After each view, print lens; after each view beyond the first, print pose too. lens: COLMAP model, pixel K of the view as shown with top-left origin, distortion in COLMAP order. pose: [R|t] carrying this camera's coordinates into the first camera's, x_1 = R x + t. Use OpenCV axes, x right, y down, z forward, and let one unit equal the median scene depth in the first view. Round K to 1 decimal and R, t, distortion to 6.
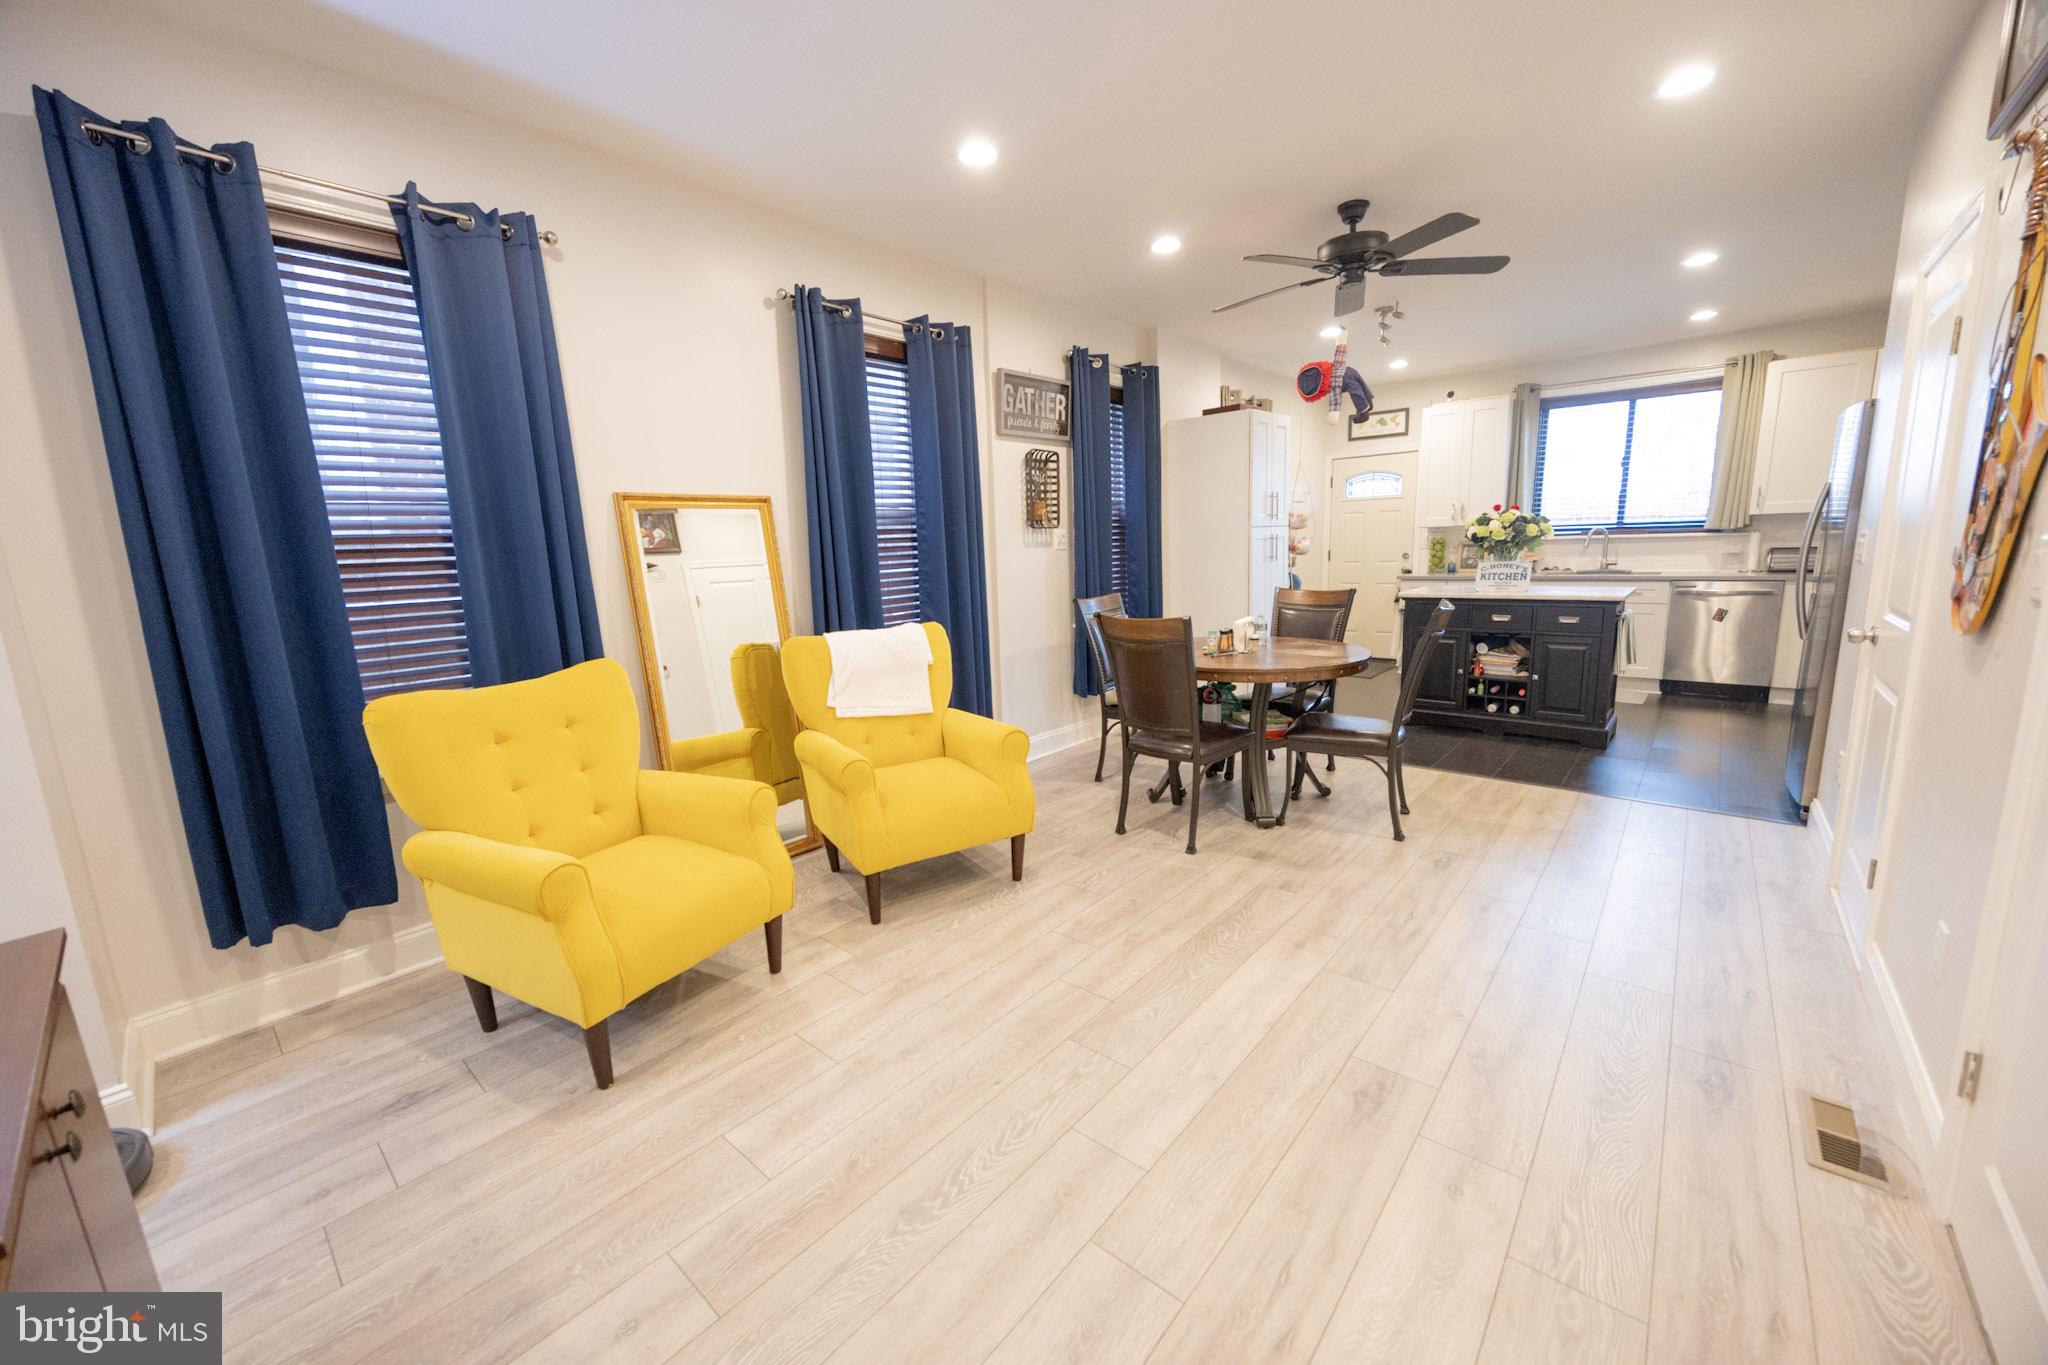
lens RADIAL K [[773.3, 0, 1010.4], [0, 773.3, 683.7], [0, 0, 1]] dist [-0.010800, 0.001635]
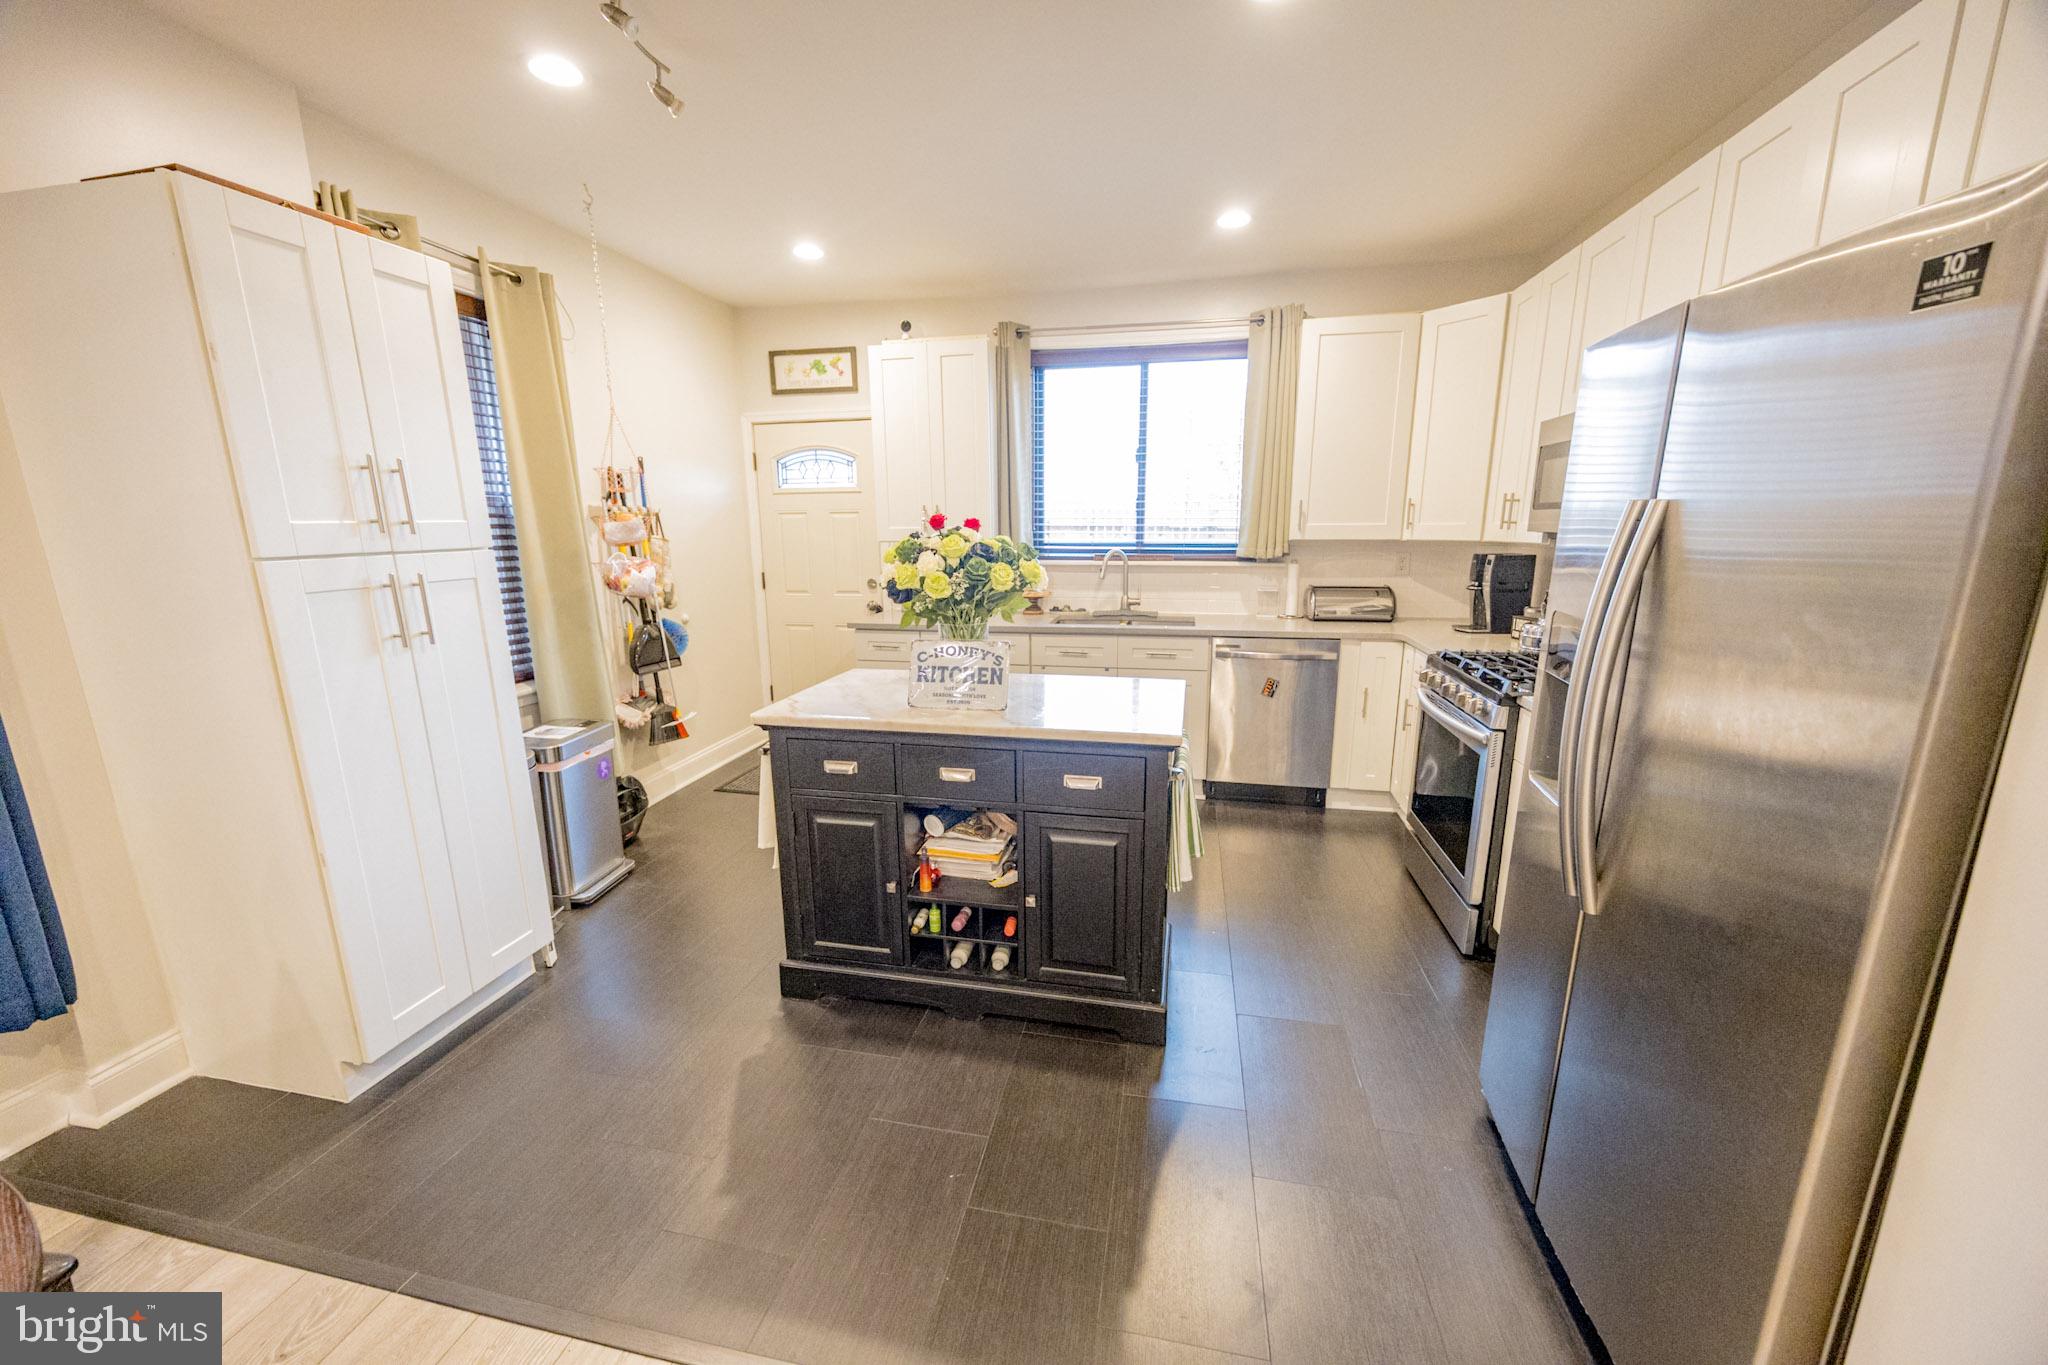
lens RADIAL K [[773.3, 0, 1020.3], [0, 773.3, 689.2], [0, 0, 1]] dist [-0.010800, 0.001635]
pose [[0.860513, -0.077373, 0.503518, 0.373343], [0.067270, 0.997002, 0.038239, -0.123364], [-0.504967, 0.000966, 0.863138, 0.498179]]
